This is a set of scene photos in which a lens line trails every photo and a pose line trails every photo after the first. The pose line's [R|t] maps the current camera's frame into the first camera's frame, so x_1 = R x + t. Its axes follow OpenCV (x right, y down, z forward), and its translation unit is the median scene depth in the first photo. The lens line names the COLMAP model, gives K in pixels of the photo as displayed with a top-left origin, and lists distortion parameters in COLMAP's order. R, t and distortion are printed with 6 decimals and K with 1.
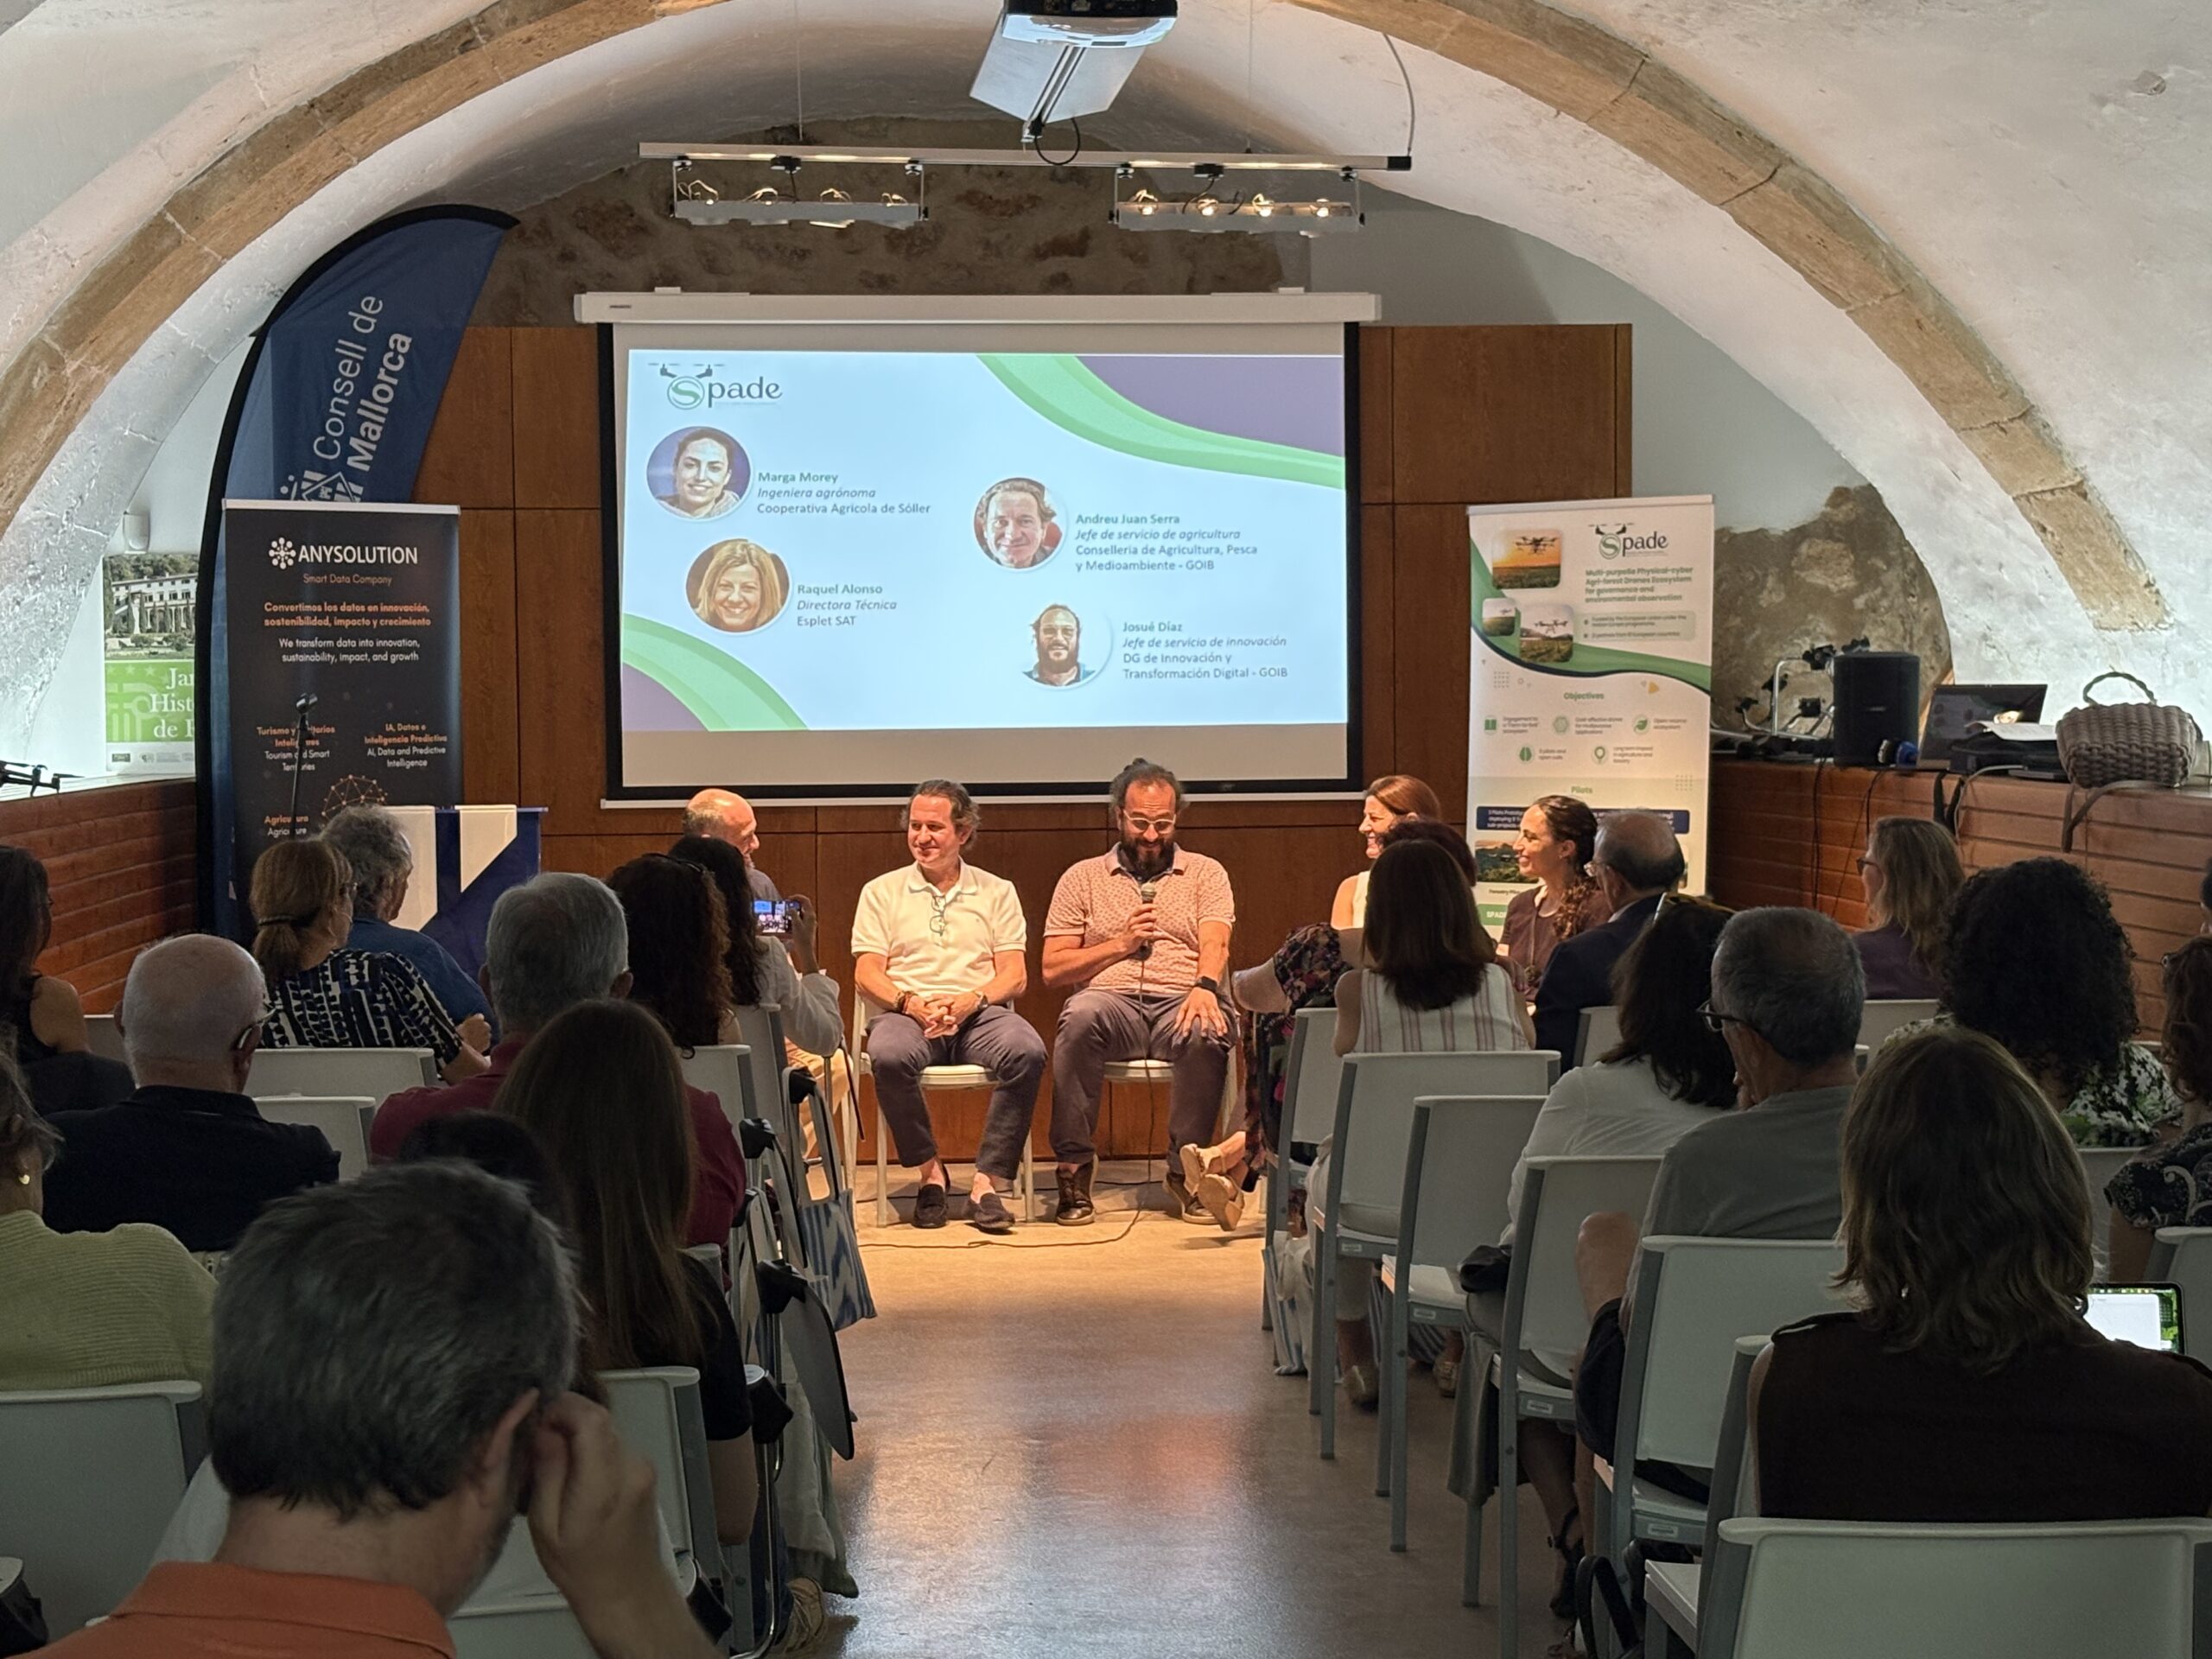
lens RADIAL K [[3883.8, 0, 1073.4], [0, 3883.8, 838.7], [0, 0, 1]] dist [0.155764, 0.000000]
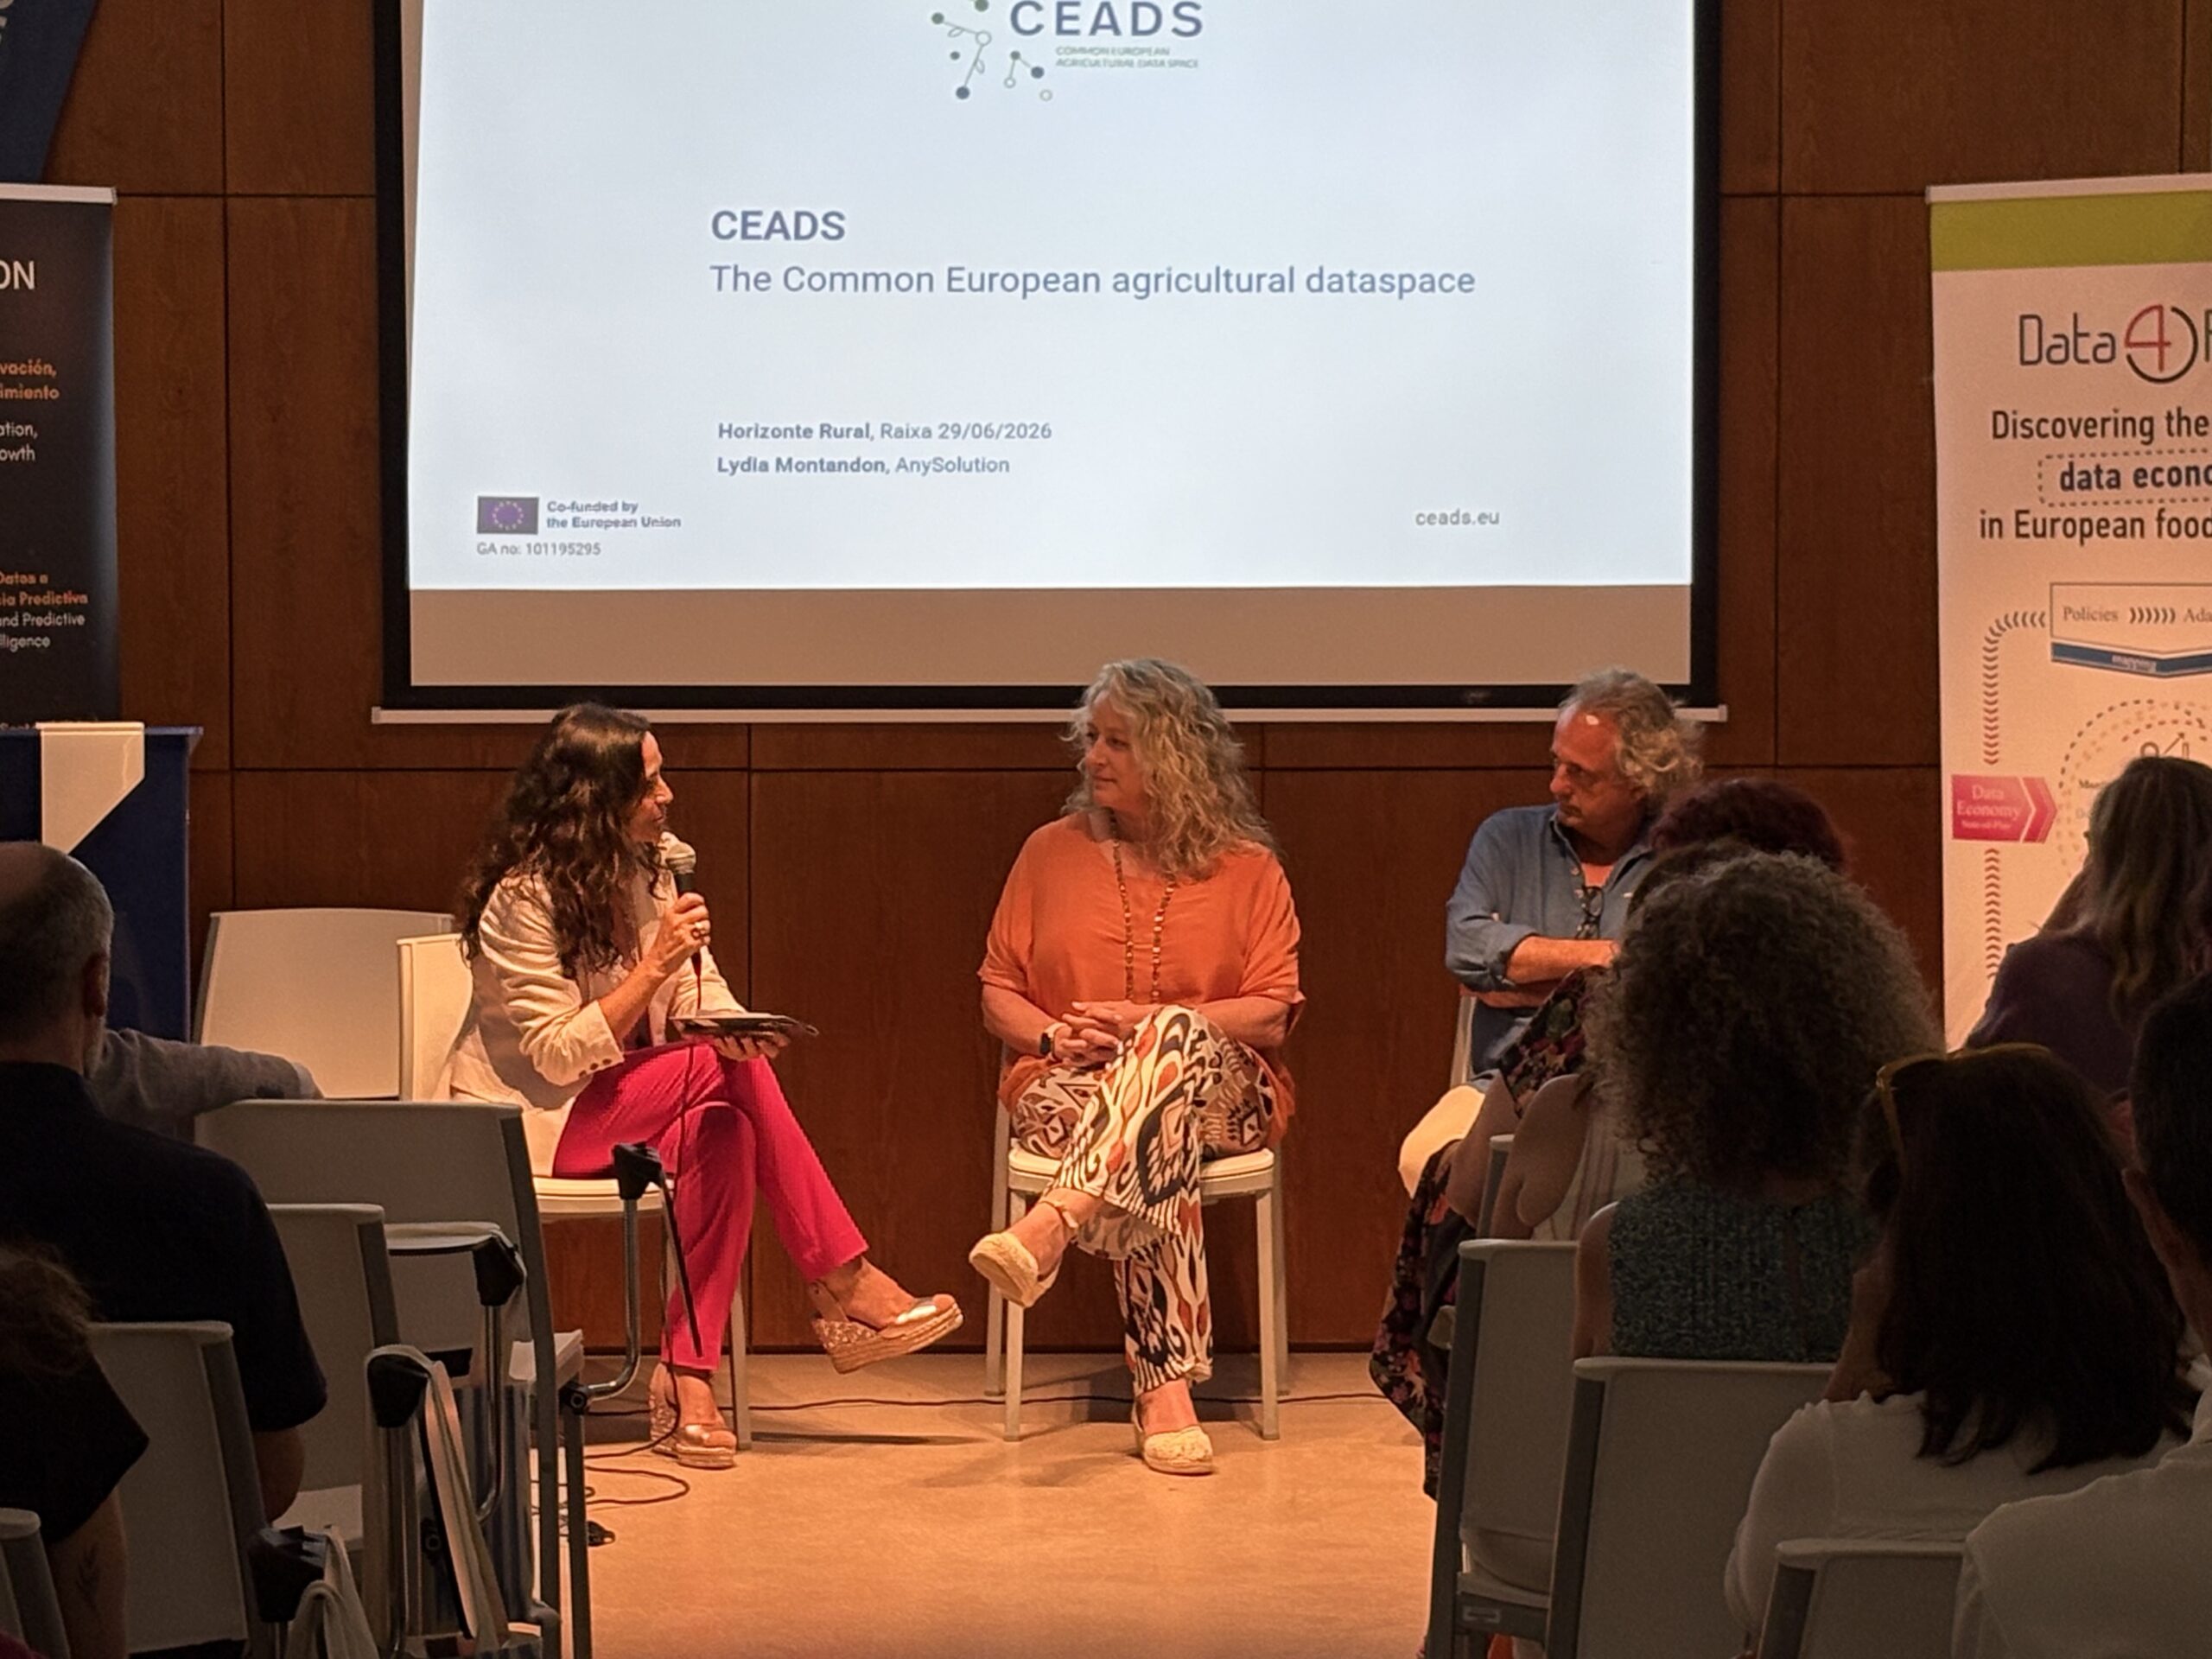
lens RADIAL K [[6004.4, 0, 1157.5], [0, 6004.4, 820.0], [0, 0, 1]] dist [0.182681, 0.000000]
pose [[0.998283, 0.010717, -0.057584, 0.046591], [-0.010008, 0.999871, 0.012577, -0.006250], [0.057712, -0.011979, 0.998261, 0.132876]]
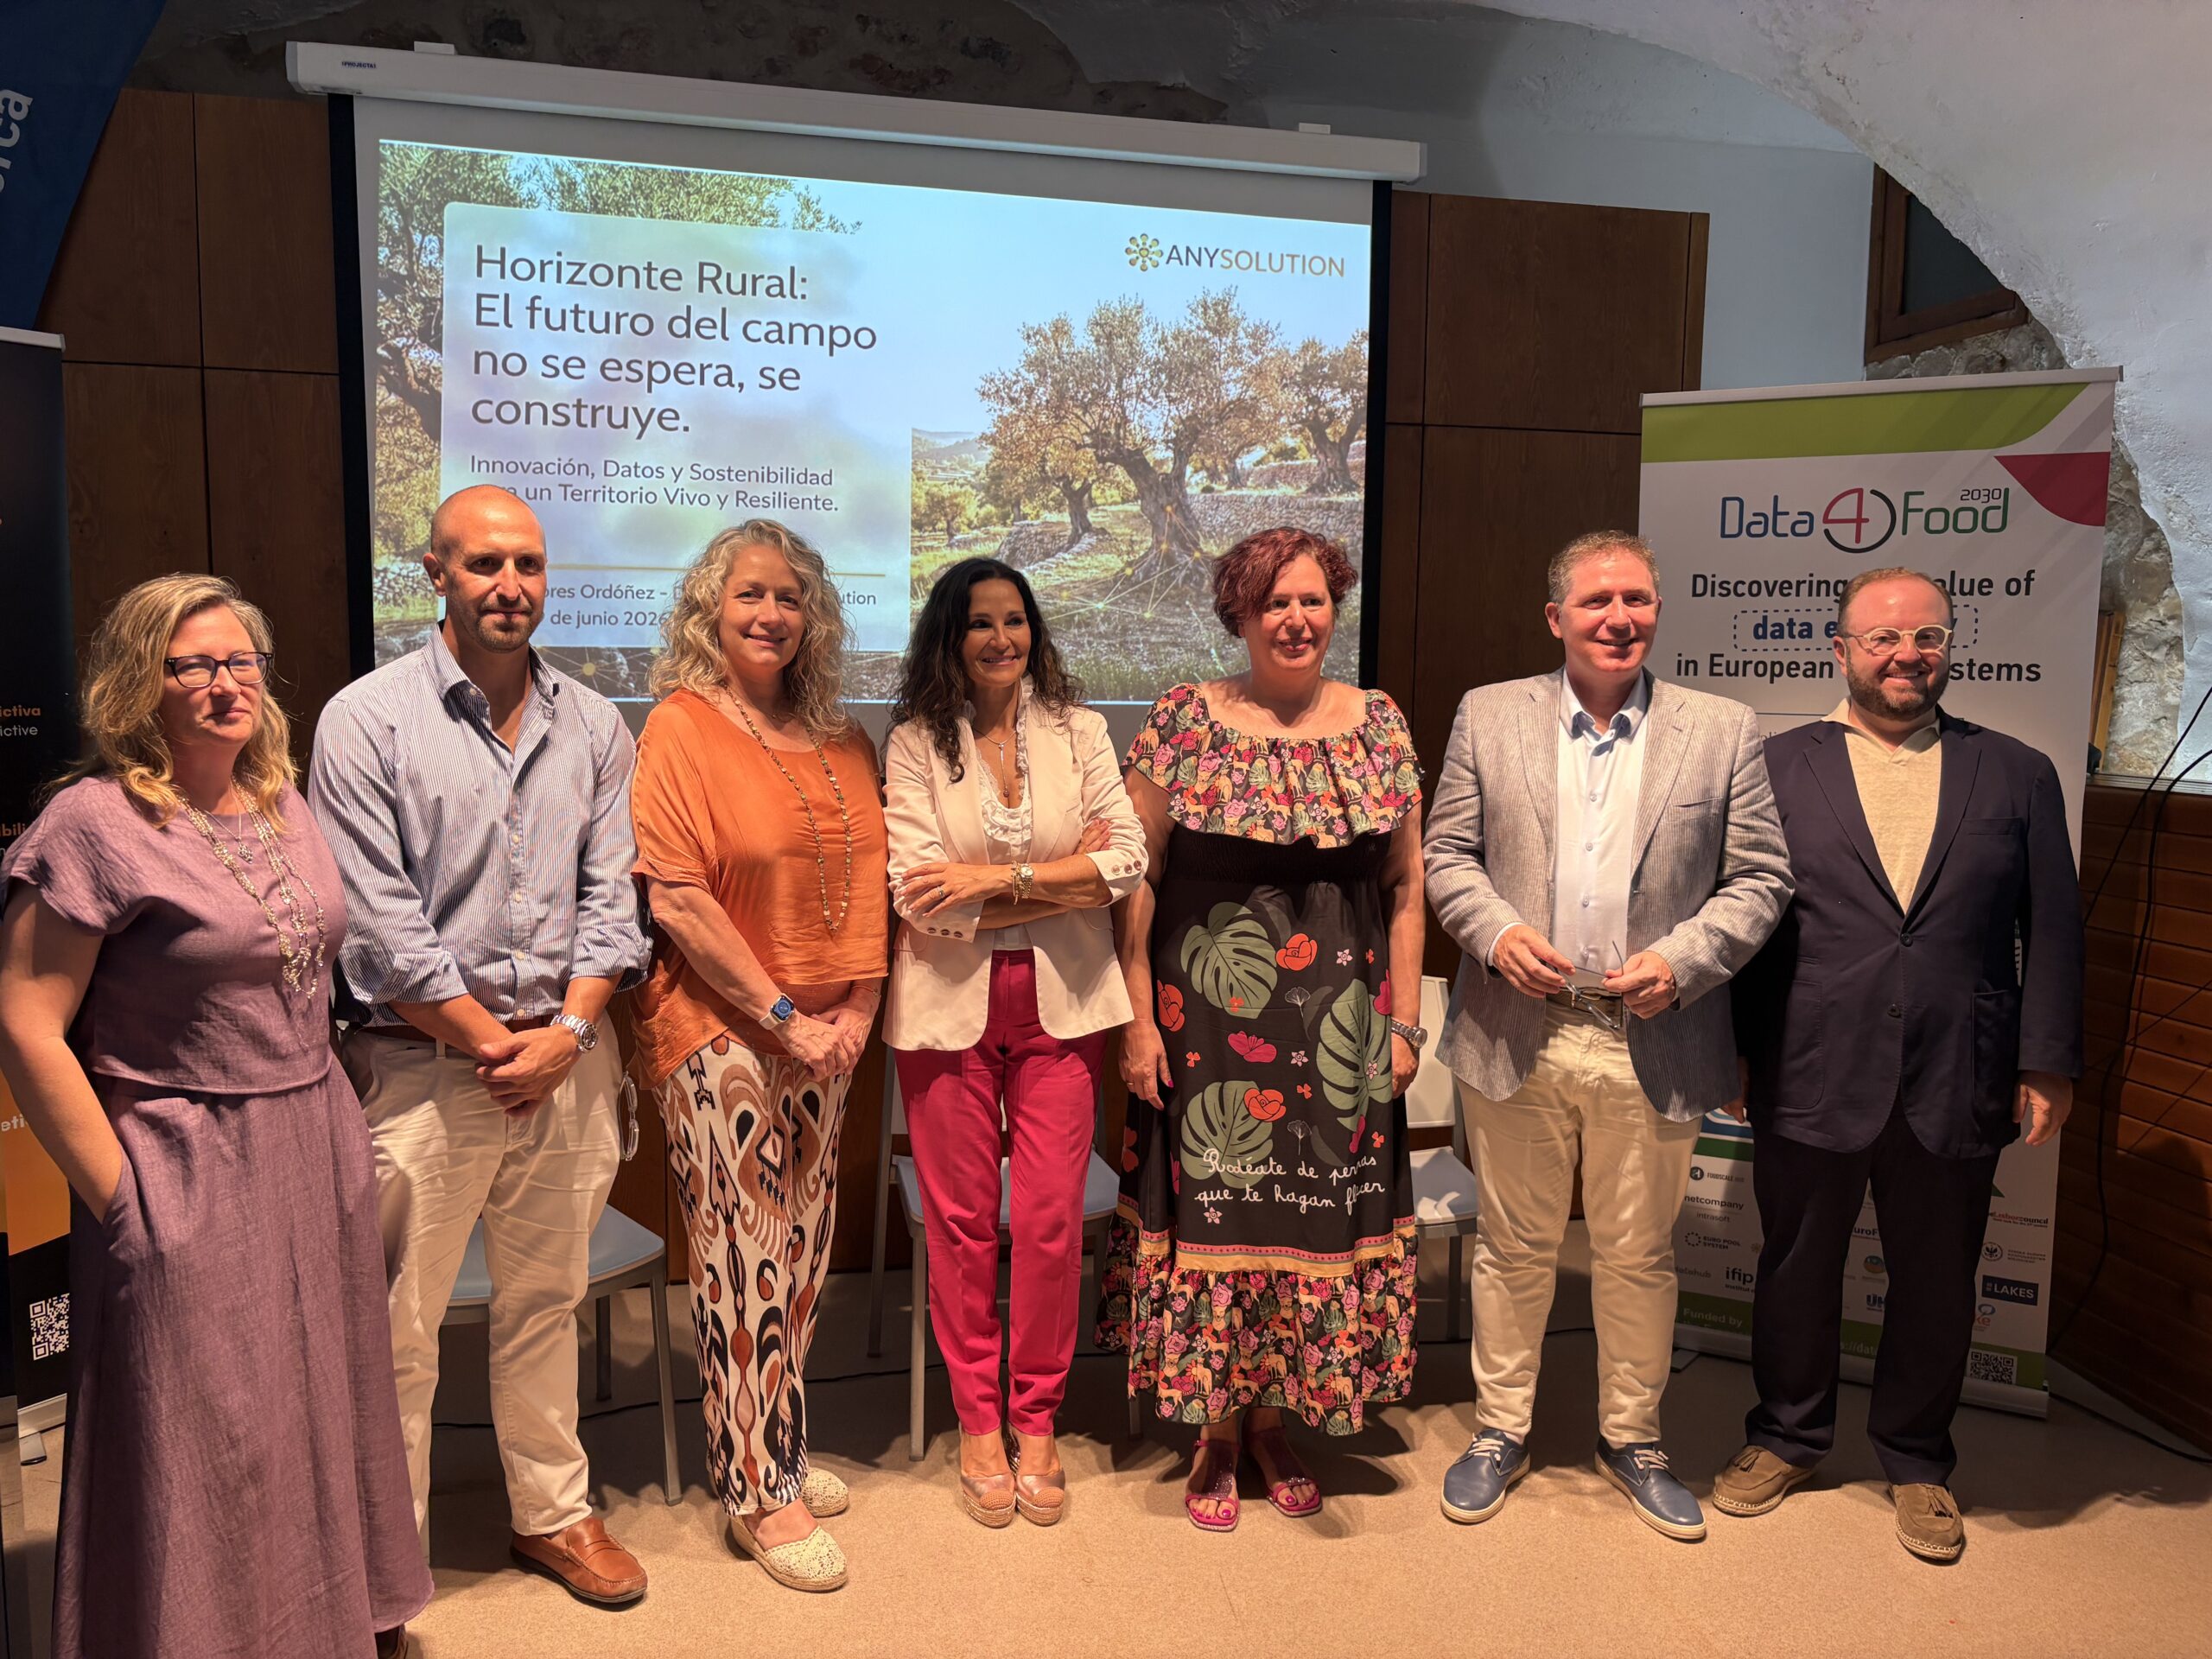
lens RADIAL K [[1638.5, 0, 1111.0], [0, 1638.5, 824.6], [0, 0, 1]] dist [0.005033, -0.015757]
pose [[0.987066, 0.005279, 0.160225, -0.034728], [-0.015592, 0.997880, 0.063180, -0.027265], [-0.159552, -0.064861, 0.985056, 0.726103]]
